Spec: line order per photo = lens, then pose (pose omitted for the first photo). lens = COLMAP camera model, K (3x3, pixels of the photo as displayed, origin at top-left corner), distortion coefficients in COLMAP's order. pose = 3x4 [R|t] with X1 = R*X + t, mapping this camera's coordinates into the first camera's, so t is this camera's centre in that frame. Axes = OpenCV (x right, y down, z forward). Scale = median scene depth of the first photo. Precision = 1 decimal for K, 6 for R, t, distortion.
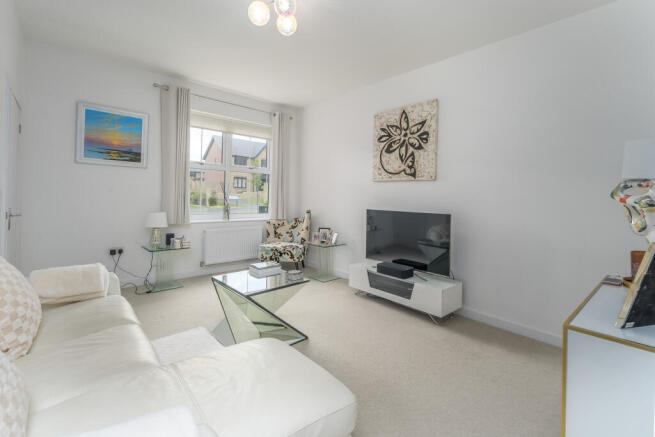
lens RADIAL K [[291.6, 0, 320.3], [0, 291.6, 195.0], [0, 0, 1]] dist [0.009792, 0.000310]
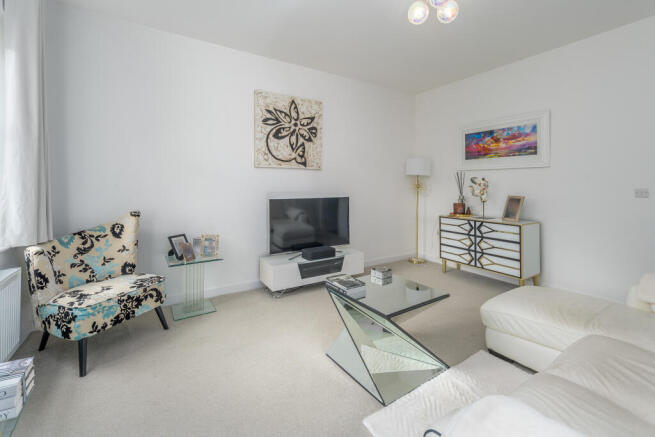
lens RADIAL K [[291.6, 0, 325.6], [0, 291.6, 182.3], [0, 0, 1]] dist [0.009792, 0.000310]
pose [[0.152678, -0.018103, 0.988110, -0.681516], [-0.002435, 0.999822, 0.018694, -0.019226], [-0.988273, -0.005260, 0.152606, 0.694558]]
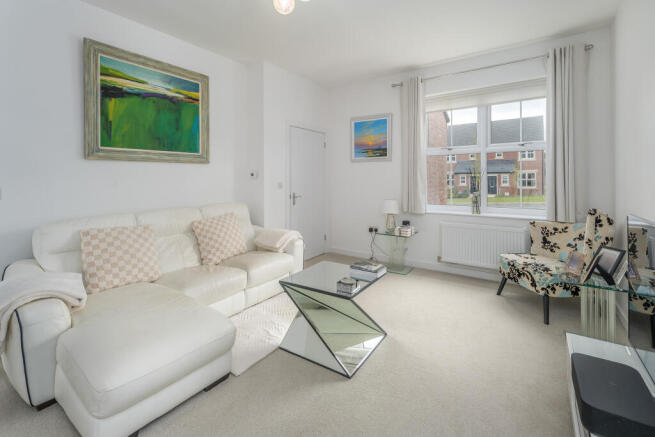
lens RADIAL K [[291.6, 0, 339.5], [0, 291.6, 178.4], [0, 0, 1]] dist [0.009792, 0.000310]
pose [[0.261546, -0.028795, -0.964761, 0.454109], [0.011812, 0.999576, -0.026632, 0.004943], [0.965119, -0.004431, 0.261775, 0.518024]]
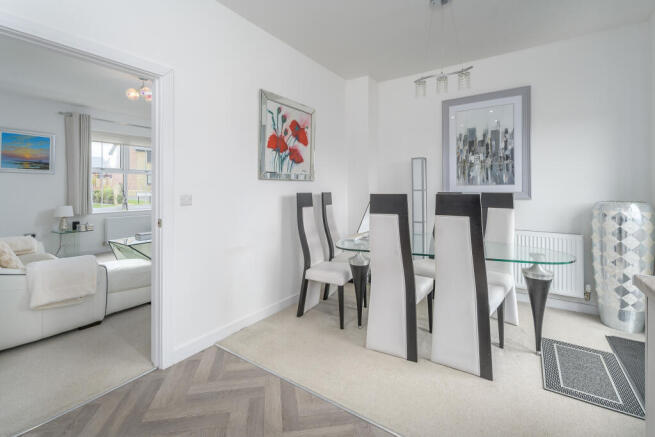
lens RADIAL K [[291.6, 0, 321.5], [0, 291.6, 187.9], [0, 0, 1]] dist [0.009792, 0.000310]
pose [[0.971129, -0.023282, 0.237414, 0.288480], [0.023760, 0.999717, 0.000851, 0.000941], [-0.237367, 0.004815, 0.971408, -0.628415]]
